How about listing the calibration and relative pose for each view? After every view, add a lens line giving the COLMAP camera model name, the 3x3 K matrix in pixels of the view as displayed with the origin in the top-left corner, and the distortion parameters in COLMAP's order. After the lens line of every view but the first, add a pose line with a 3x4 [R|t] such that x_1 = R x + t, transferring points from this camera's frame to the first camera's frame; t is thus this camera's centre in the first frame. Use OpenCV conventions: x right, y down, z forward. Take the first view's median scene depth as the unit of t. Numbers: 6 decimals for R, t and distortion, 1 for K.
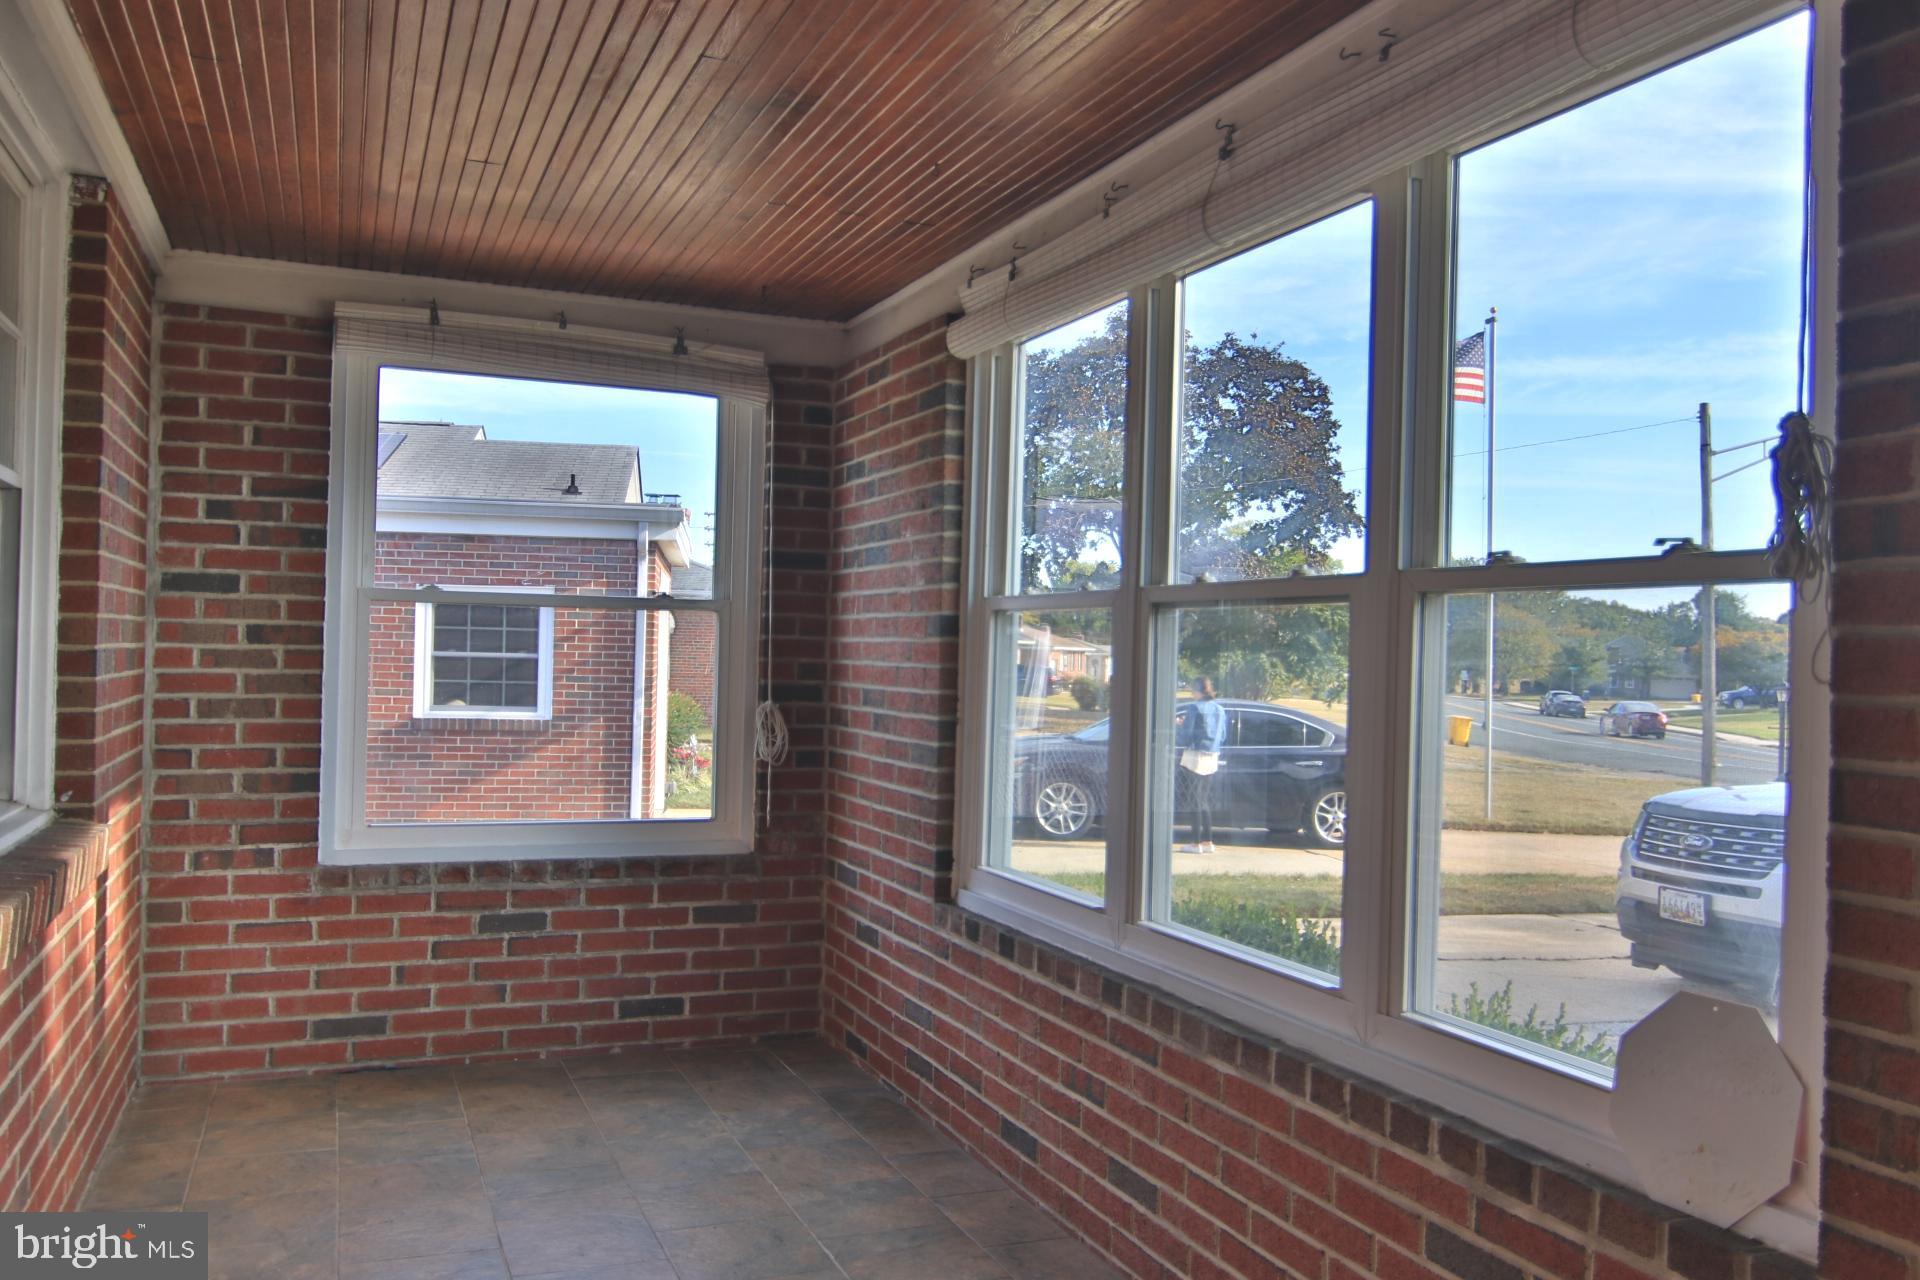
lens RADIAL K [[1546.9, 0, 959.6], [0, 1546.9, 641.0], [0, 0, 1]] dist [0.004950, -0.019853]
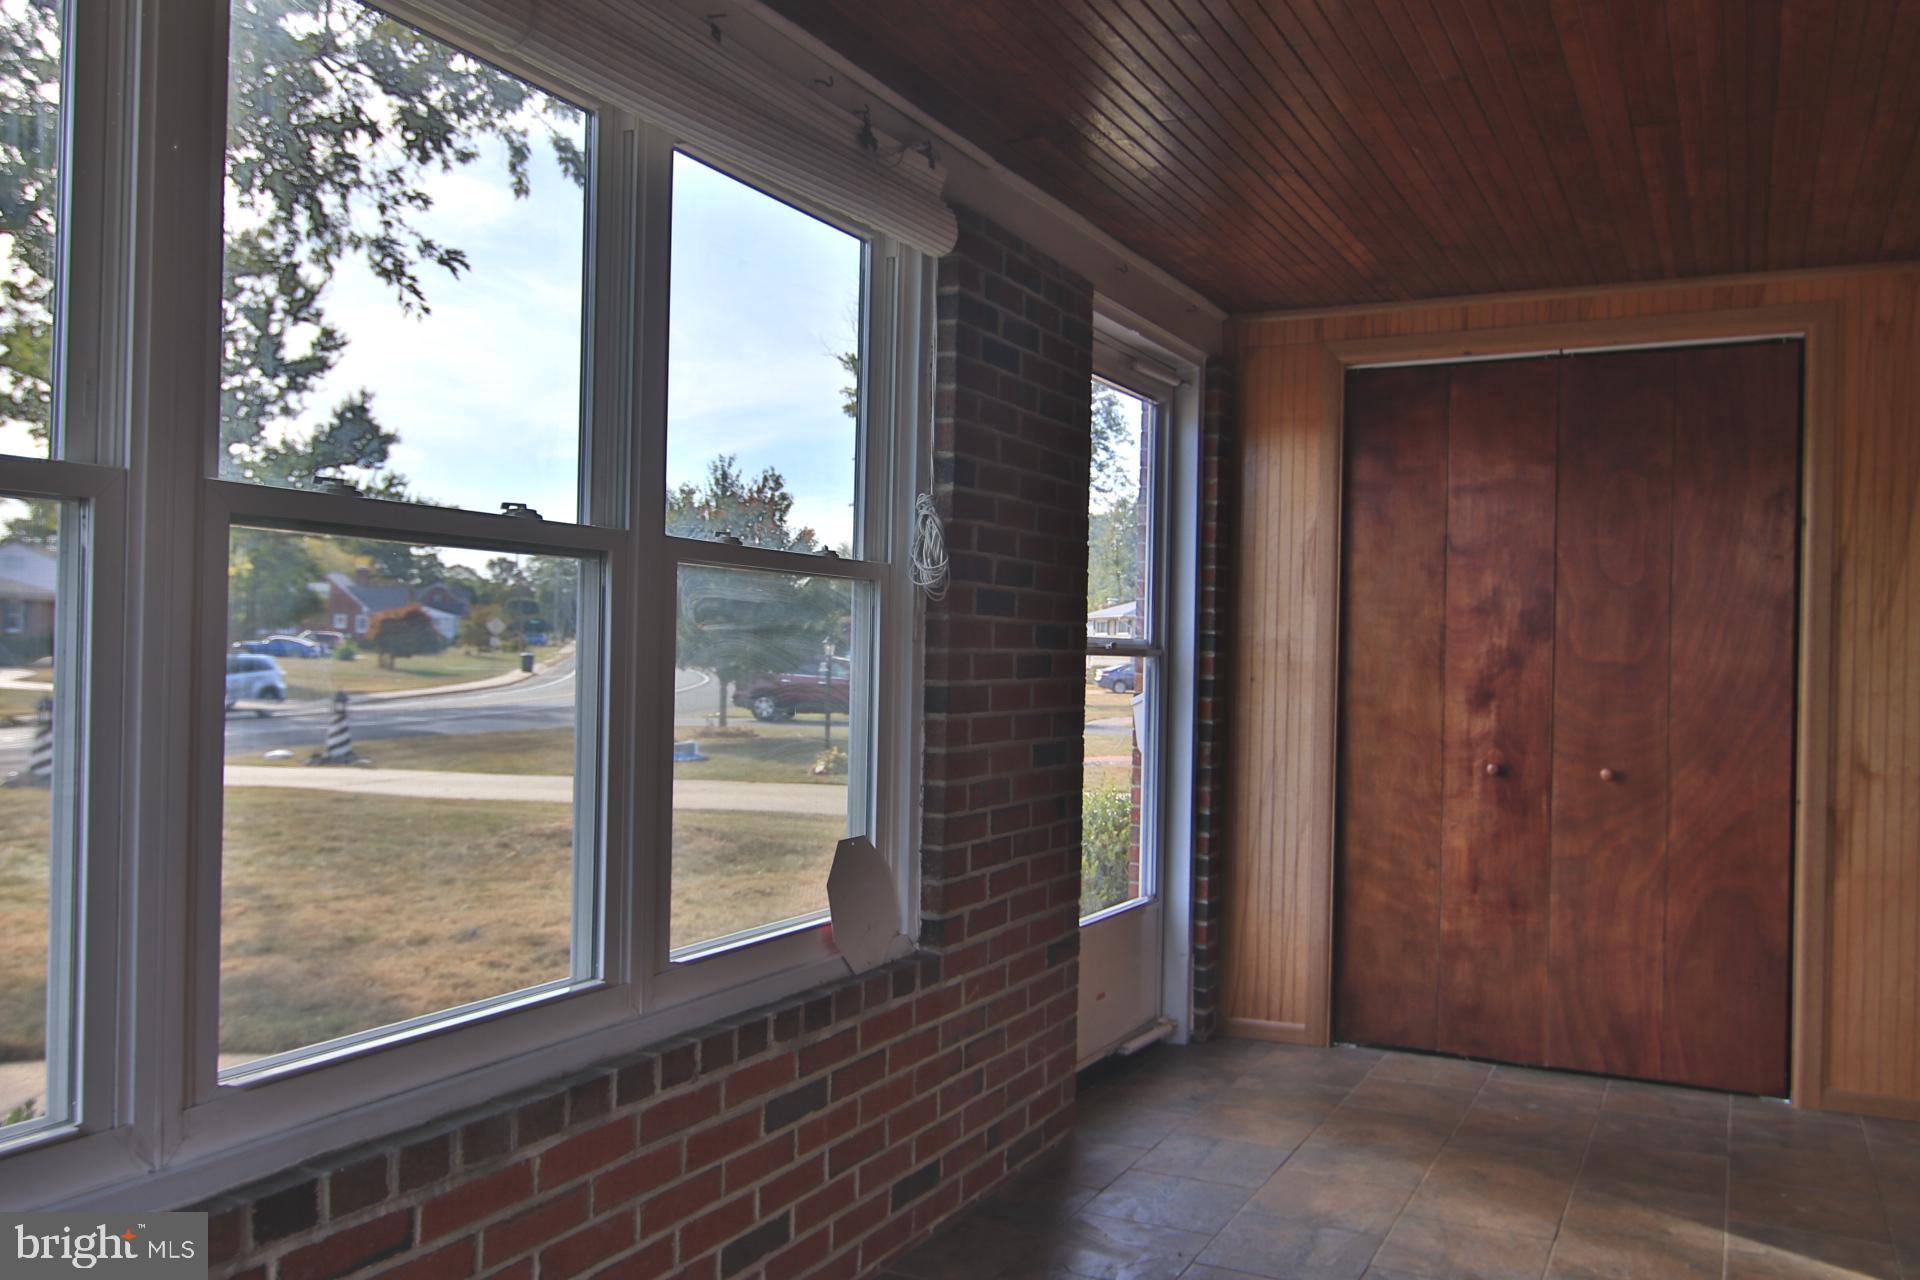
lens RADIAL K [[1546.9, 0, 962.3], [0, 1546.9, 644.1], [0, 0, 1]] dist [0.004950, -0.019853]
pose [[-0.652906, -0.028435, 0.756905, -0.583782], [-0.034127, 0.999385, 0.008106, 0.013873], [-0.756670, -0.020538, -0.653474, 1.460525]]
